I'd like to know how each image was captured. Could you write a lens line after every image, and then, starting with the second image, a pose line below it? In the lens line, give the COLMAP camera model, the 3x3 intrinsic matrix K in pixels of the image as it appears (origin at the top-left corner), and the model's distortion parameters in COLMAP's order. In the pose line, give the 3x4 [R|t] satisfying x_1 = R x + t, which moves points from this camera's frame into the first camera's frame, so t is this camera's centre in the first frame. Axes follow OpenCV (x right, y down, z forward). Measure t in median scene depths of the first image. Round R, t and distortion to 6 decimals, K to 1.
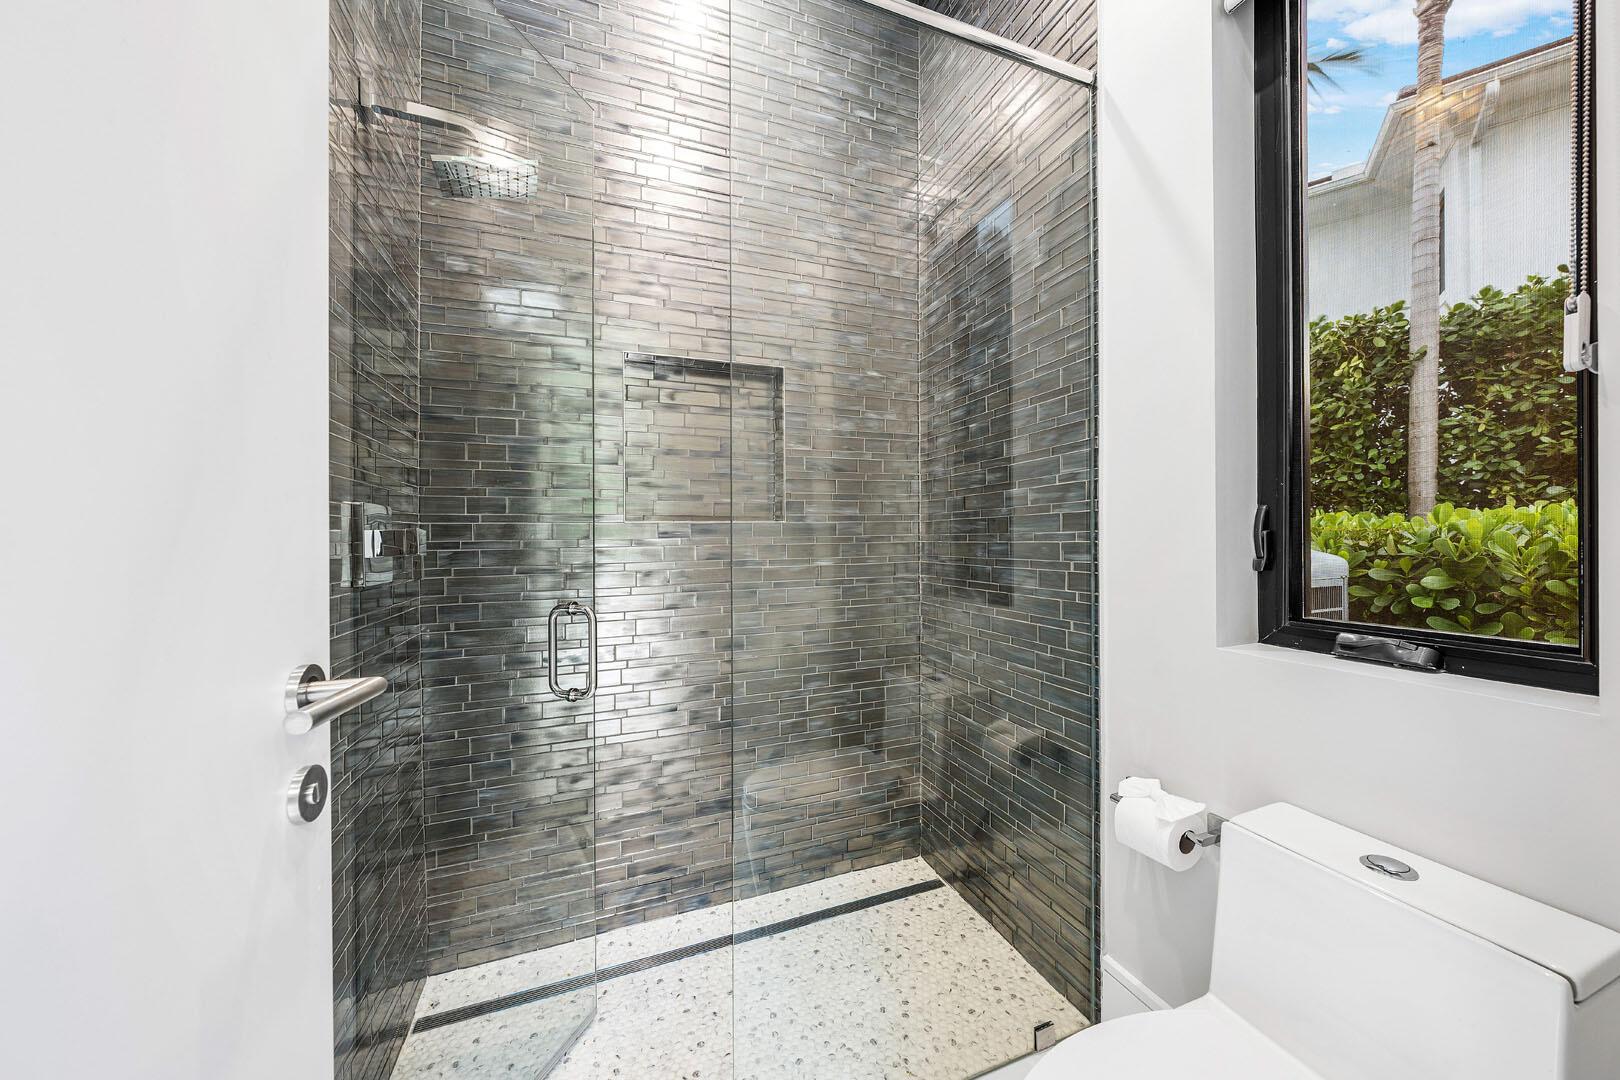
lens RADIAL K [[560.7, 0, 816.8], [0, 560.7, 539.7], [0, 0, 1]] dist [-0.003190, 0.000728]
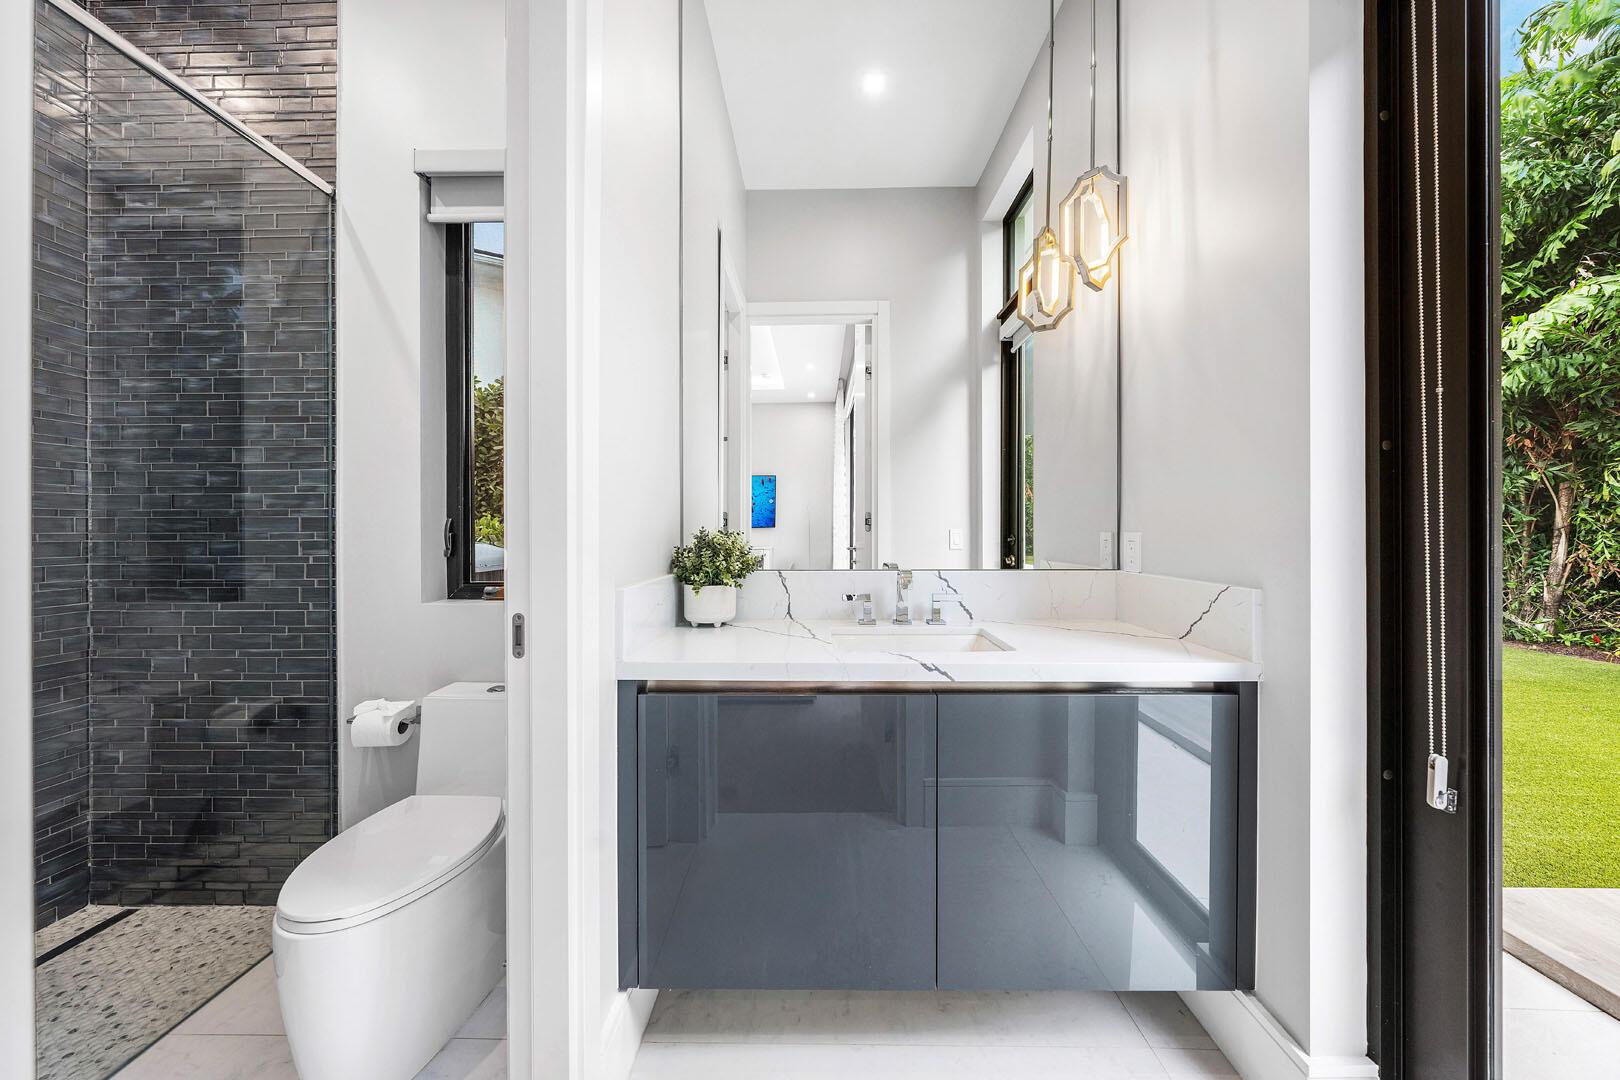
lens RADIAL K [[560.7, 0, 814.6], [0, 560.7, 540.1], [0, 0, 1]] dist [-0.003190, 0.000728]
pose [[0.366518, 0.002058, 0.930409, -0.320118], [0.001948, 0.999994, -0.002979, 0.009876], [-0.930409, 0.002904, 0.366512, -0.551450]]
